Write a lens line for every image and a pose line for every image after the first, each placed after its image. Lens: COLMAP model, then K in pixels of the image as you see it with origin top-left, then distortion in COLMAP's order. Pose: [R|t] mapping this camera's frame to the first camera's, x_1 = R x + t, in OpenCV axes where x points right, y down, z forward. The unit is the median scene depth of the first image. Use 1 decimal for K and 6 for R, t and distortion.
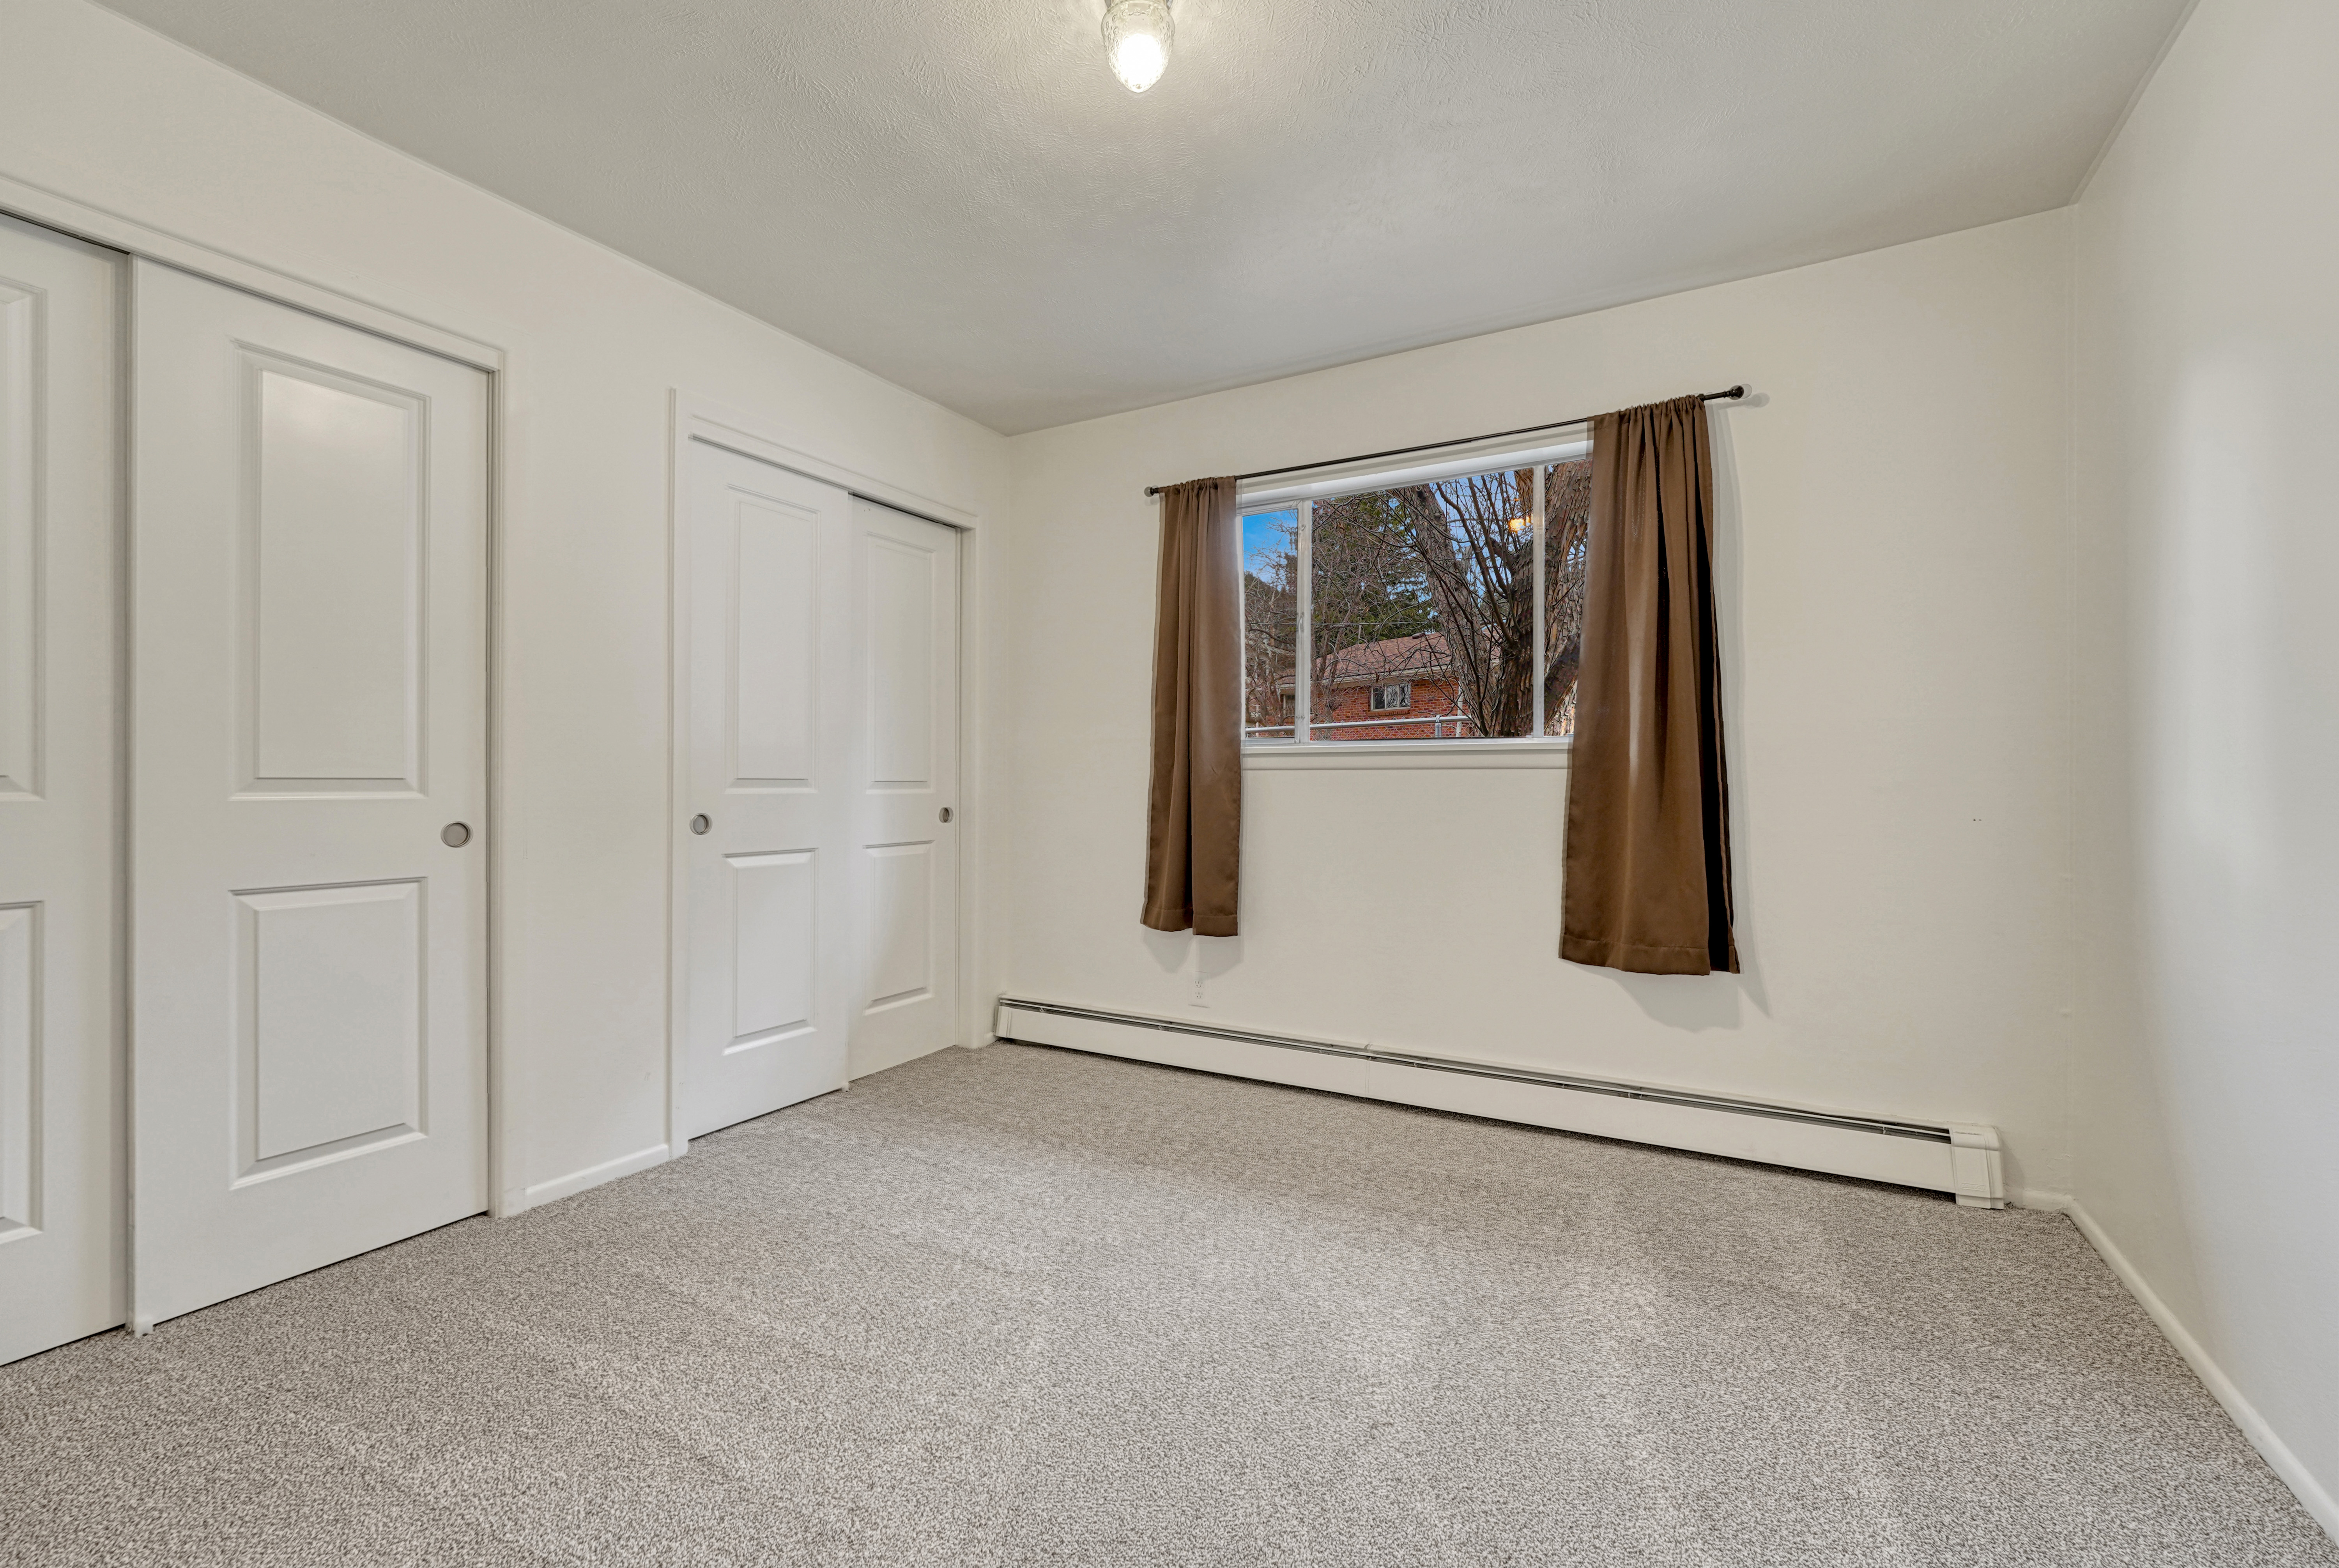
lens RADIAL K [[994.7, 0, 1169.5], [0, 994.7, 784.0], [0, 0, 1]] dist [-0.000374, -0.000085]
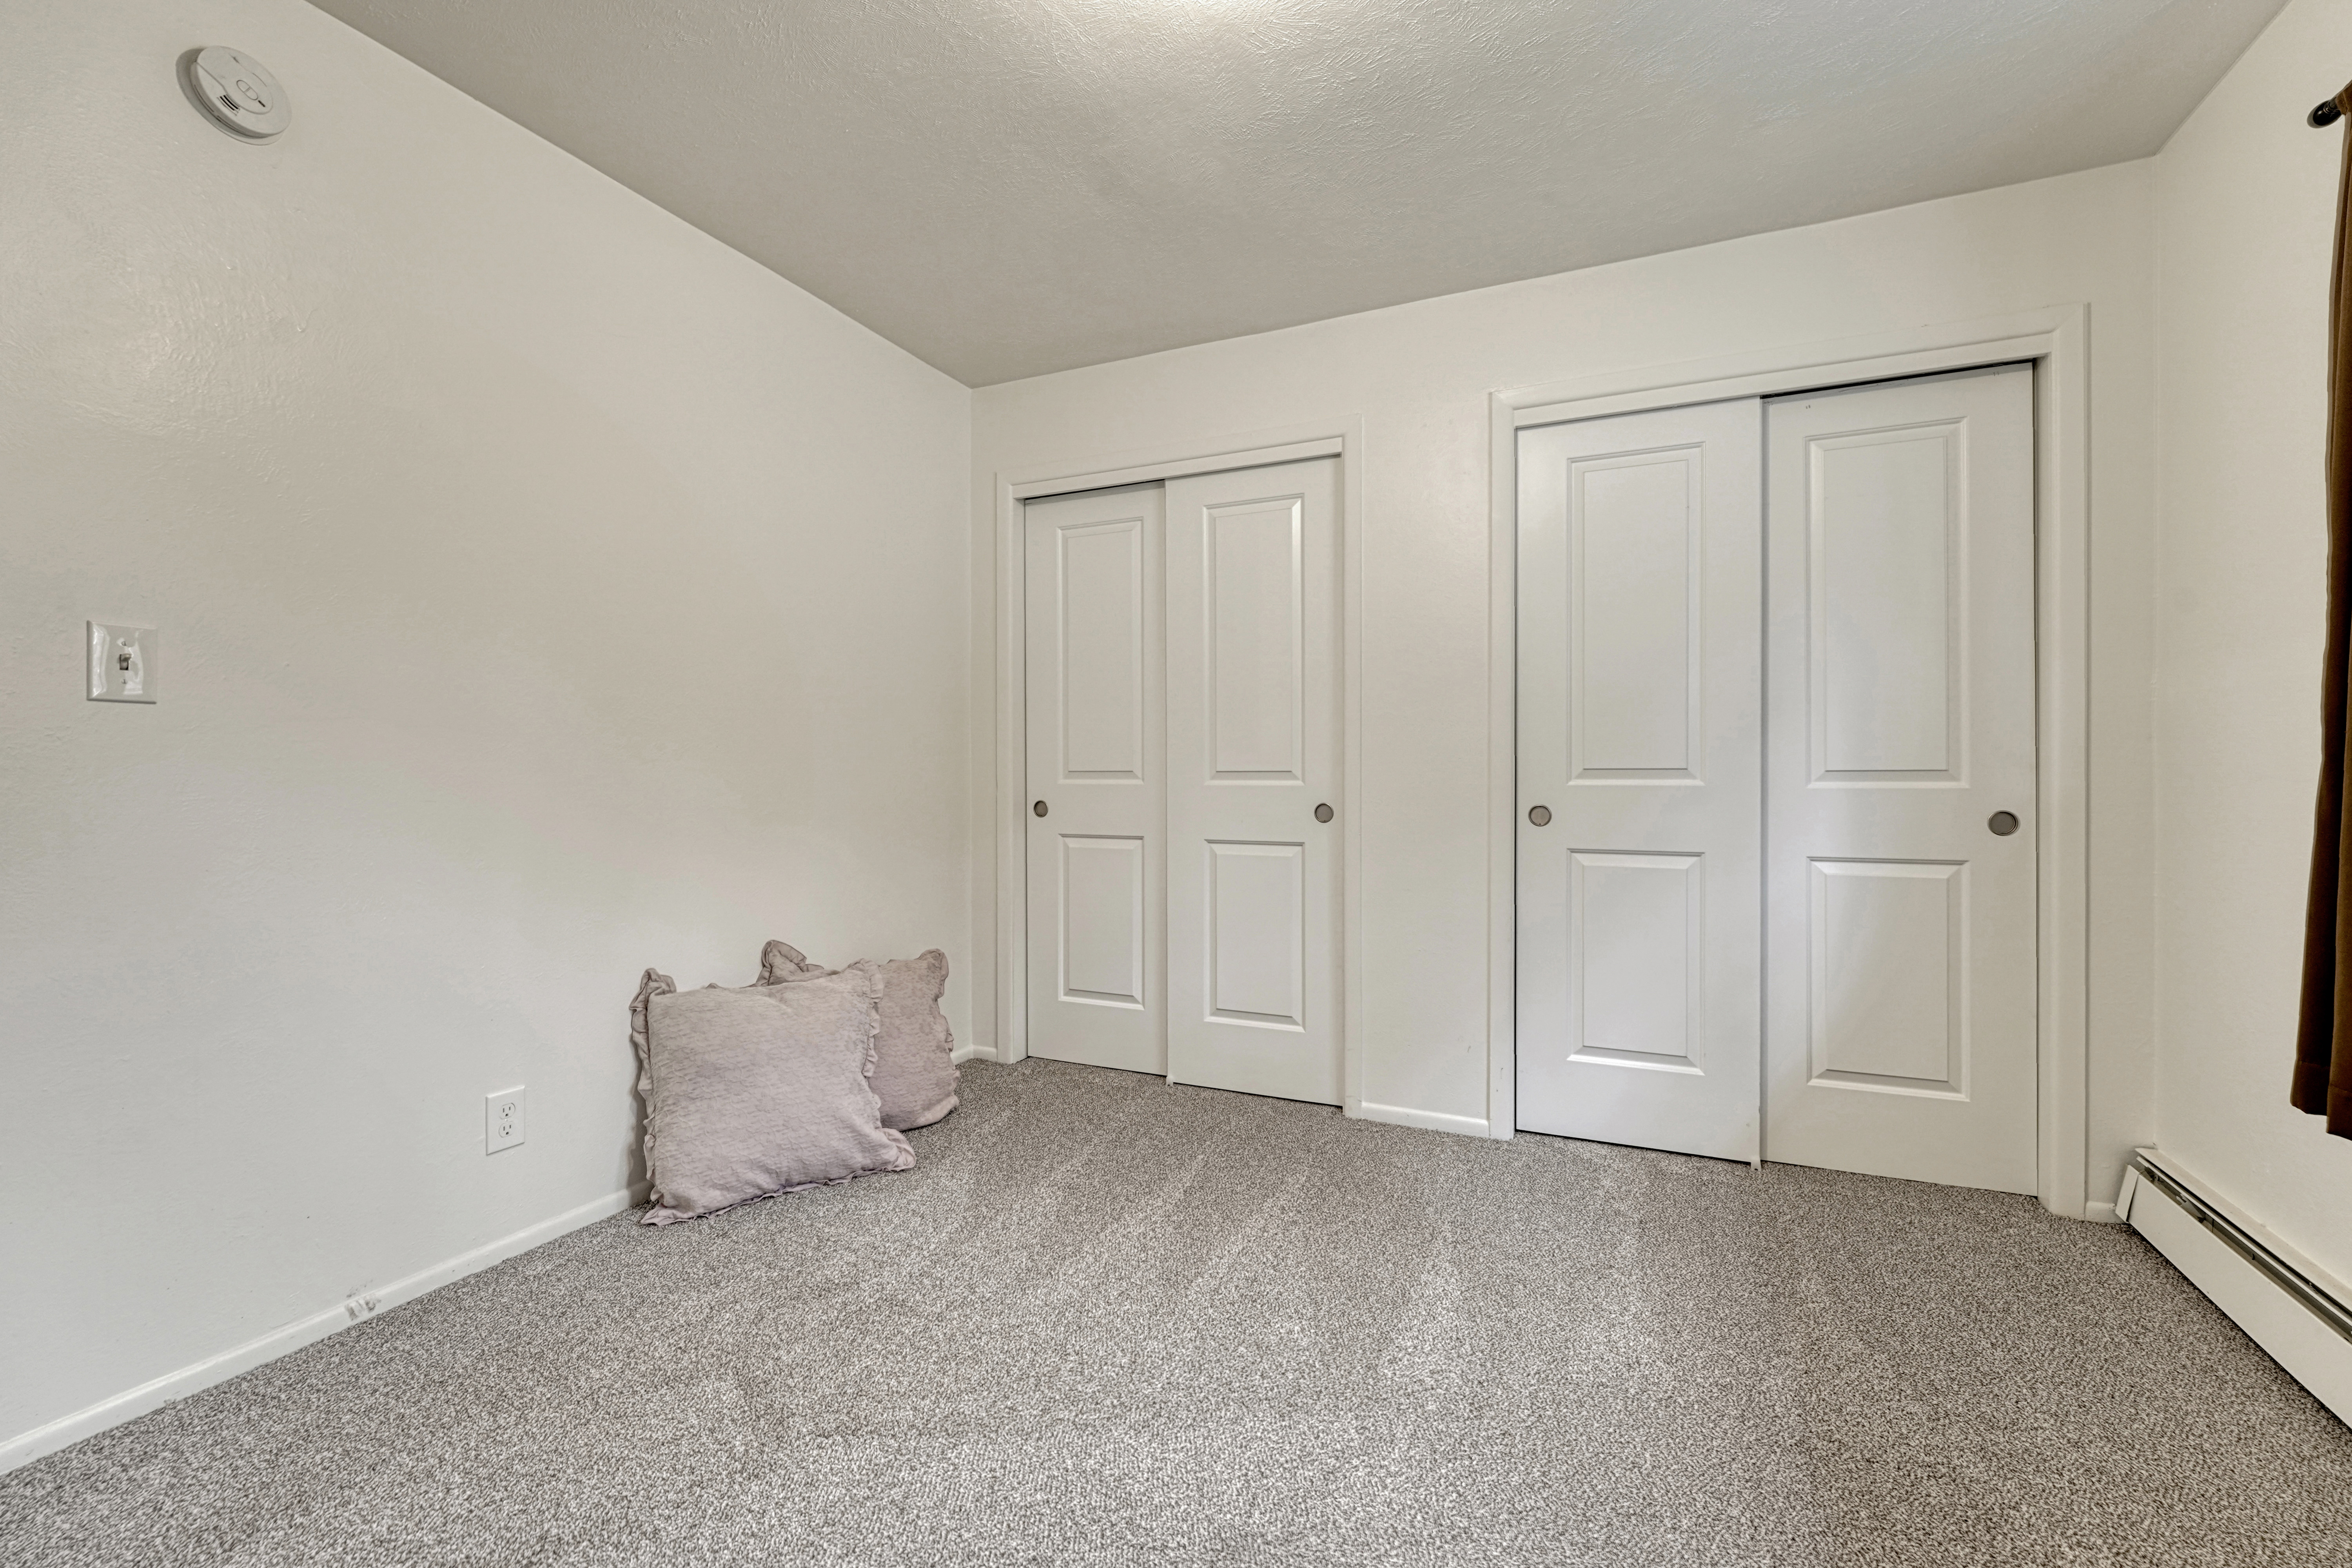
lens RADIAL K [[984.7, 0, 1180.7], [0, 984.7, 776.3], [0, 0, 1]] dist [-0.000692, -0.000171]
pose [[0.089632, 0.001579, -0.995974, 0.494906], [0.000767, 0.999998, 0.001654, -0.000725], [0.995975, -0.000913, 0.089631, 0.595130]]
